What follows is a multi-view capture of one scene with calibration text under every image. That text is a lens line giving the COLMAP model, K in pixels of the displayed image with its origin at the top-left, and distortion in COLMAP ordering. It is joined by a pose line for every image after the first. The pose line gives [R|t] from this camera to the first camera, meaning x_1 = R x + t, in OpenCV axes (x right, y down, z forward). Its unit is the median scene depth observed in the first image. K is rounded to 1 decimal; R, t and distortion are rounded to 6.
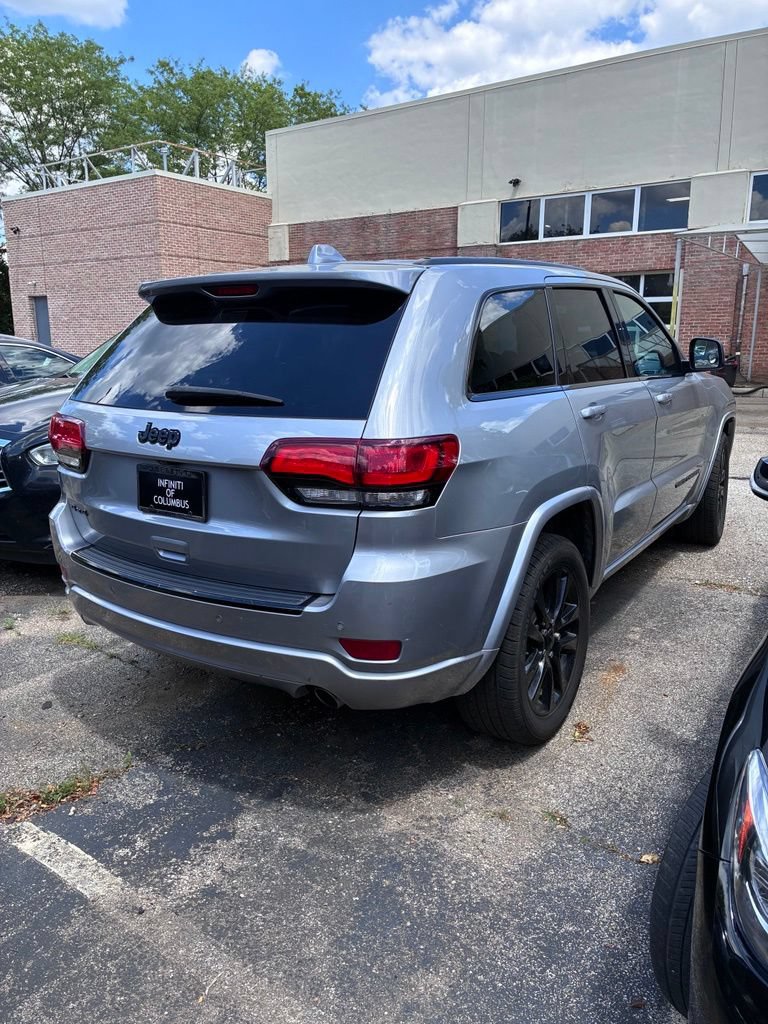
lens RADIAL K [[781.5, 0, 379.7], [0, 781.5, 507.2], [0, 0, 1]] dist [0.018849, -0.012018]
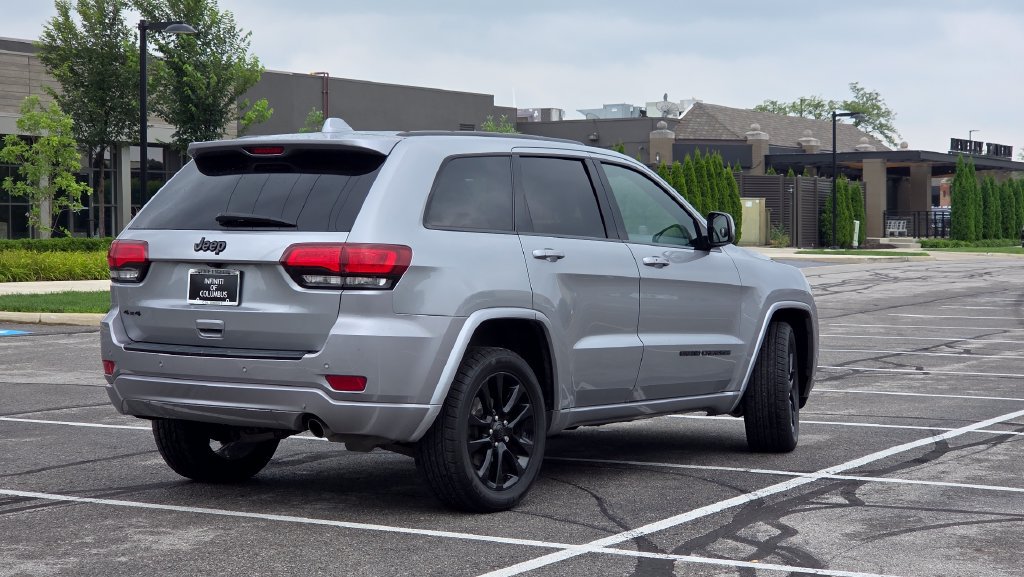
lens RADIAL K [[1973.5, 0, 512.0], [0, 1973.5, 288.5], [0, 0, 1]] dist [-0.109487, -0.102447]
pose [[0.999442, 0.031899, -0.009924, 0.293200], [-0.033256, 0.978259, -0.204703, 0.666943], [0.003178, 0.204919, 0.978774, -2.377762]]
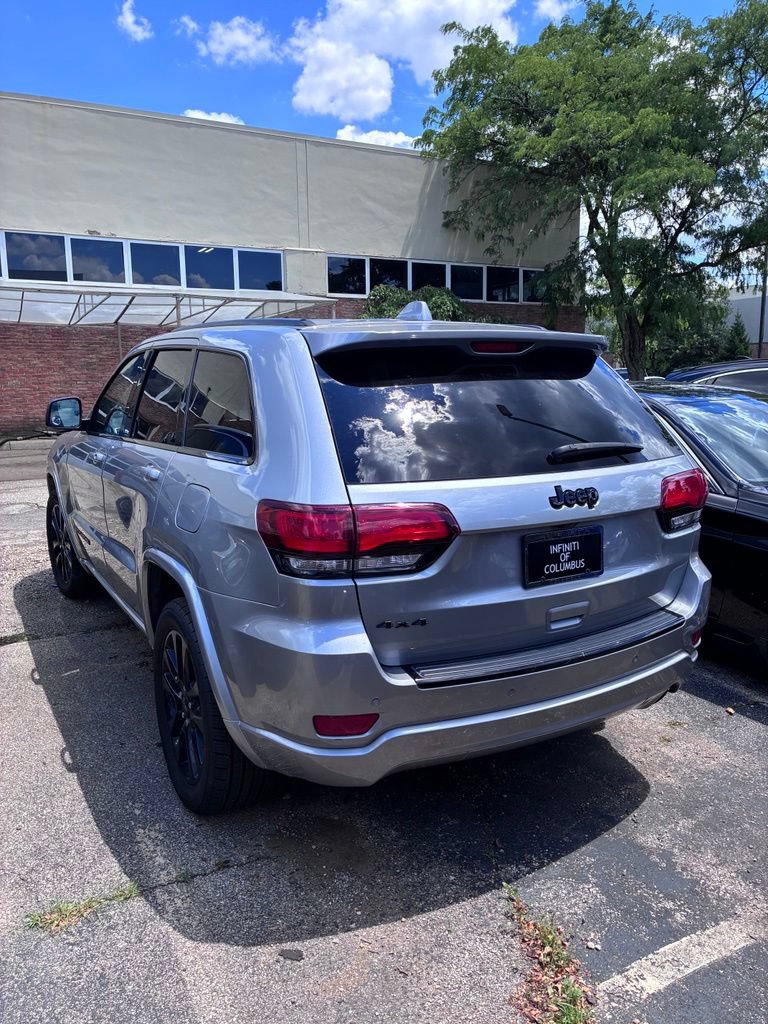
lens RADIAL K [[772.8, 0, 384.0], [0, 772.8, 512.0], [0, 0, 1]] dist [0.054511, -0.094195]
pose [[0.435542, -0.149973, 0.887587, -1.151147], [0.202257, 0.977116, 0.065852, -0.172014], [-0.877152, 0.150839, 0.455908, 0.732299]]
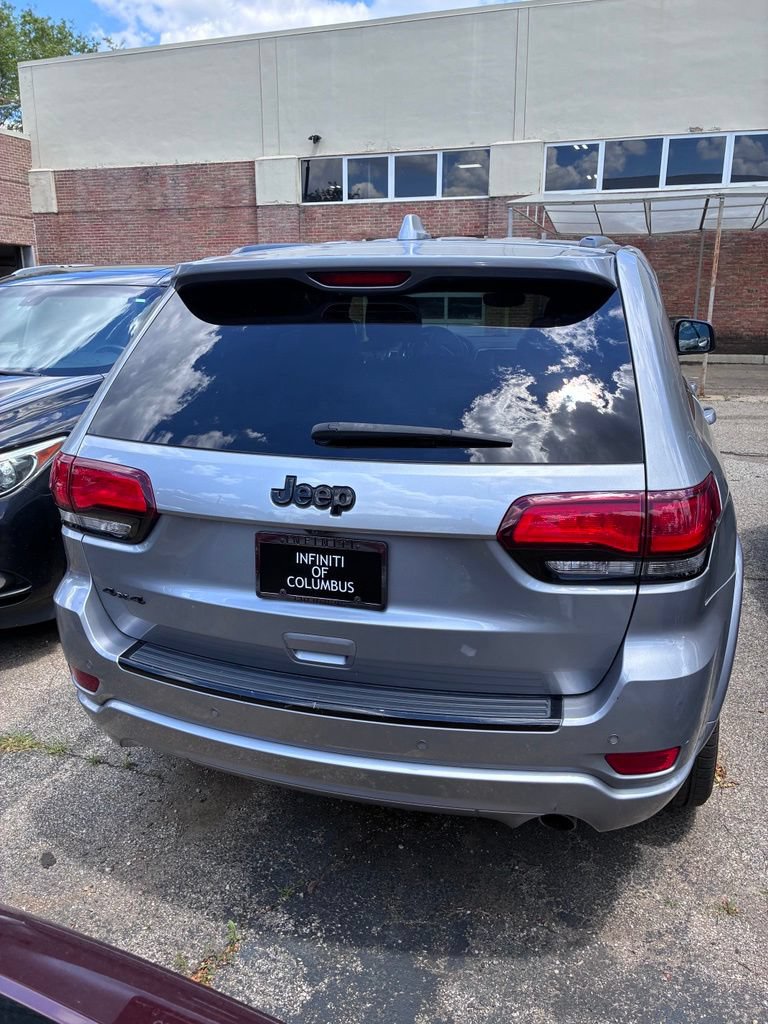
lens RADIAL K [[770.9, 0, 388.8], [0, 770.9, 507.8], [0, 0, 1]] dist [0.093010, -0.136092]
pose [[0.951981, -0.078419, 0.295945, -0.397031], [0.063627, 0.996210, 0.059302, -0.109920], [-0.299474, -0.037624, 0.953362, 0.309194]]
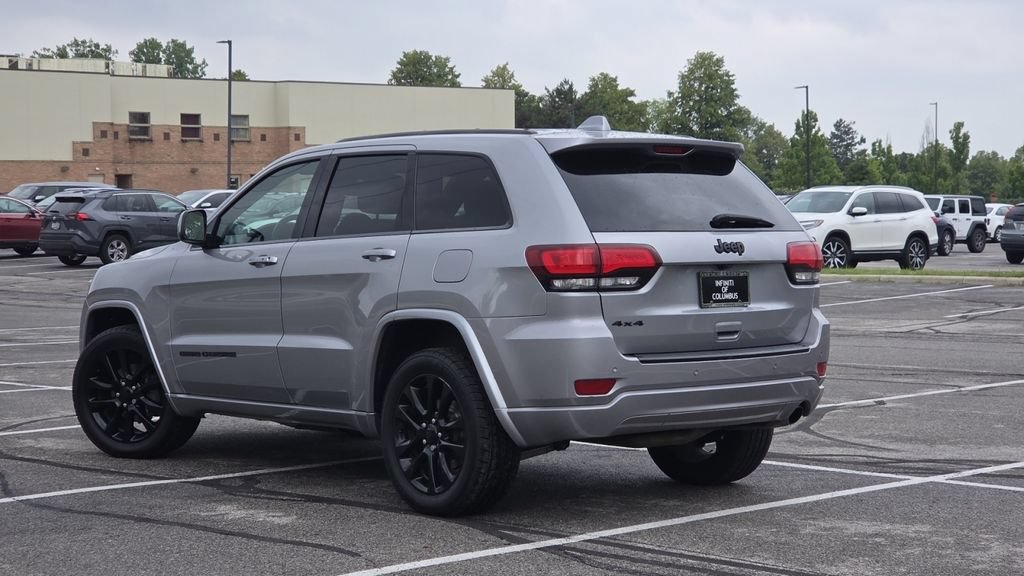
lens RADIAL K [[1811.1, 0, 512.0], [0, 1811.1, 288.0], [0, 0, 1]] dist [-0.023365, 0.042891]
pose [[0.275516, -0.008748, 0.961257, -3.343028], [0.223026, 0.973256, -0.055066, 0.069265], [-0.935067, 0.229557, 0.270099, 0.471238]]
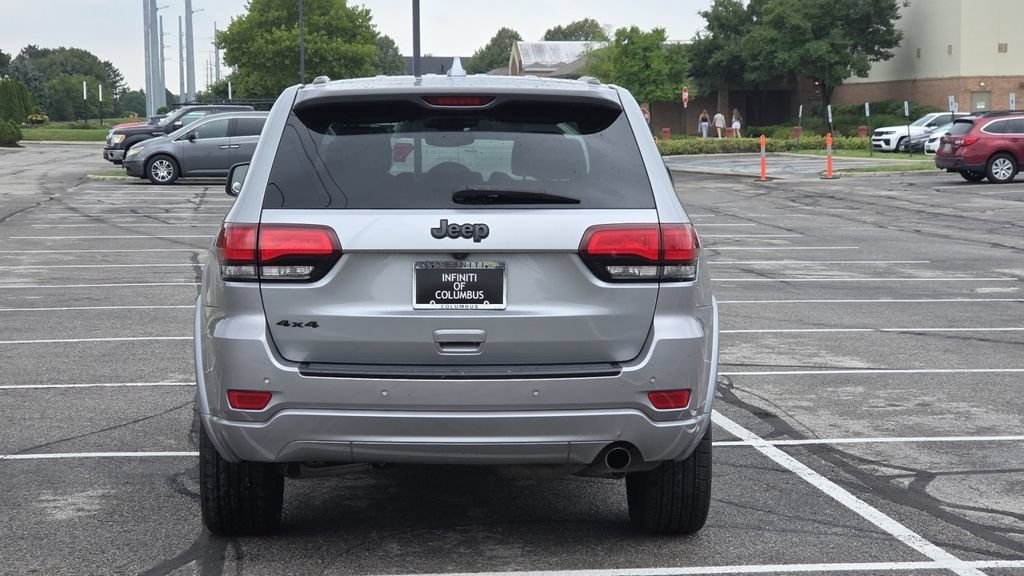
lens RADIAL K [[1973.5, 0, 512.0], [0, 1973.5, 288.0], [0, 0, 1]] dist [-0.109487, -0.102447]
pose [[0.803806, -0.023780, 0.594416, -1.728962], [0.119123, 0.985397, -0.121664, 0.304938], [-0.582843, 0.168602, 0.794901, -1.109611]]
